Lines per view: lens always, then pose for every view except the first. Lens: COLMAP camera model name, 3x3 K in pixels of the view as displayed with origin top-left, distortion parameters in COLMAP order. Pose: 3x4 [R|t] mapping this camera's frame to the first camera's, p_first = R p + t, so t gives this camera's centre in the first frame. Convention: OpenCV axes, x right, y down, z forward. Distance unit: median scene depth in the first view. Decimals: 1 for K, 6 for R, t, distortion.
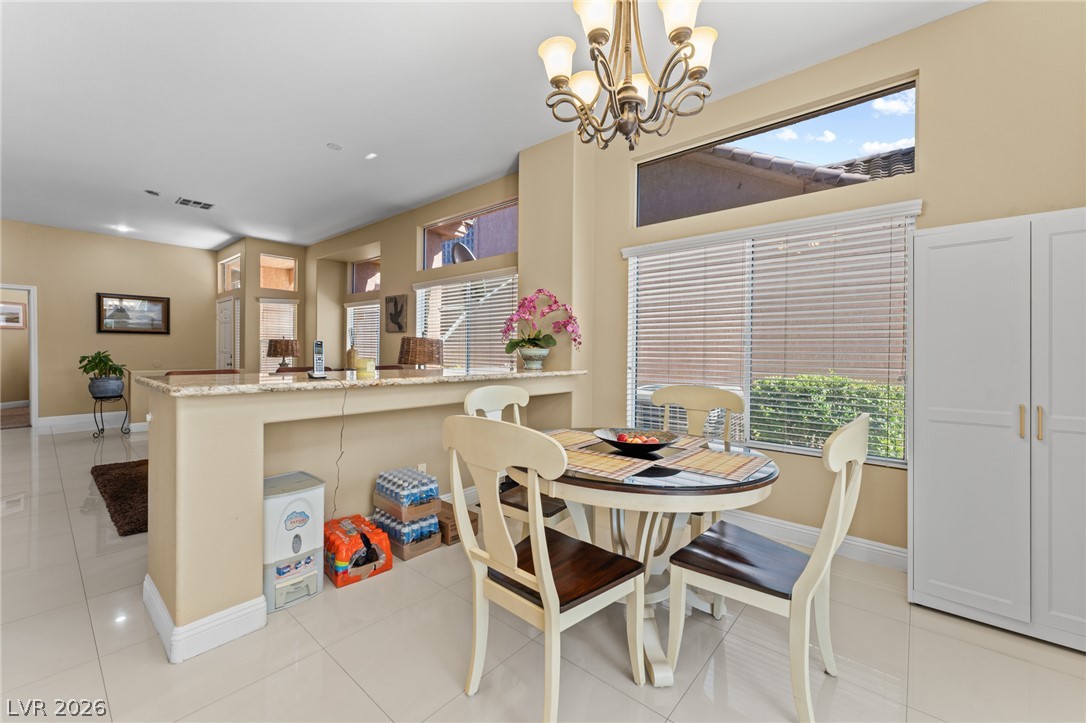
lens RADIAL K [[443.3, 0, 542.1], [0, 443.3, 347.4], [0, 0, 1]] dist [0.002332, 0.000427]
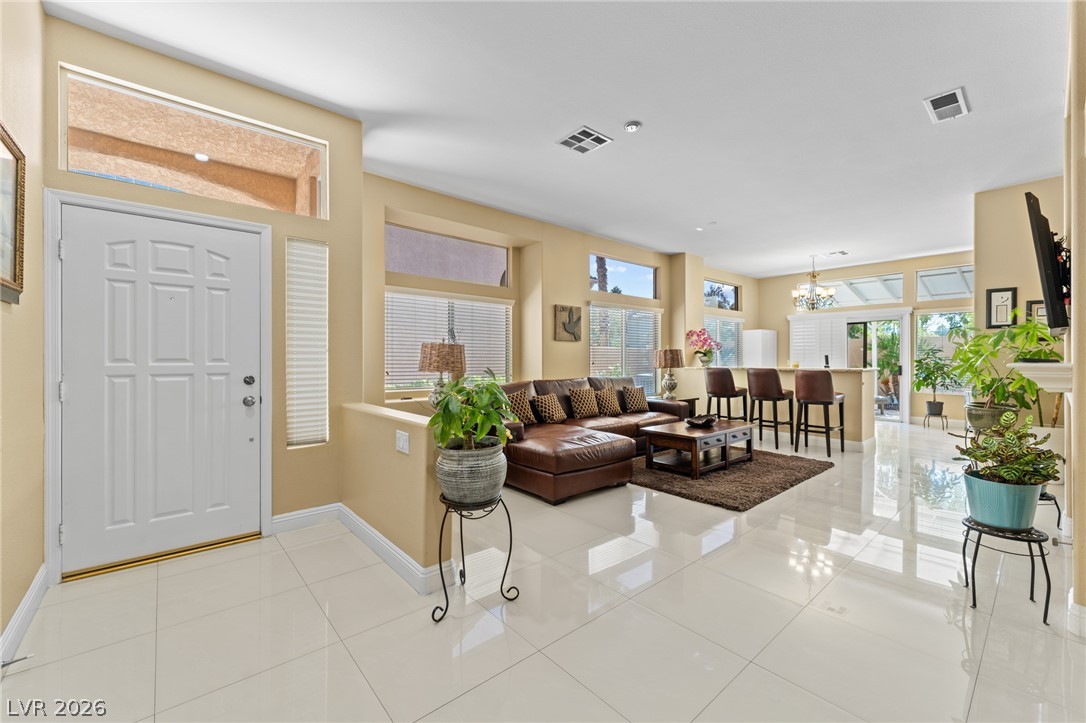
lens RADIAL K [[439.7, 0, 542.4], [0, 439.7, 355.8], [0, 0, 1]] dist [-0.000108, -0.000185]
pose [[0.149458, -0.002820, 0.988764, -1.156093], [-0.004794, 0.999982, 0.003577, -0.002977], [-0.988757, -0.005275, 0.149441, 0.773507]]
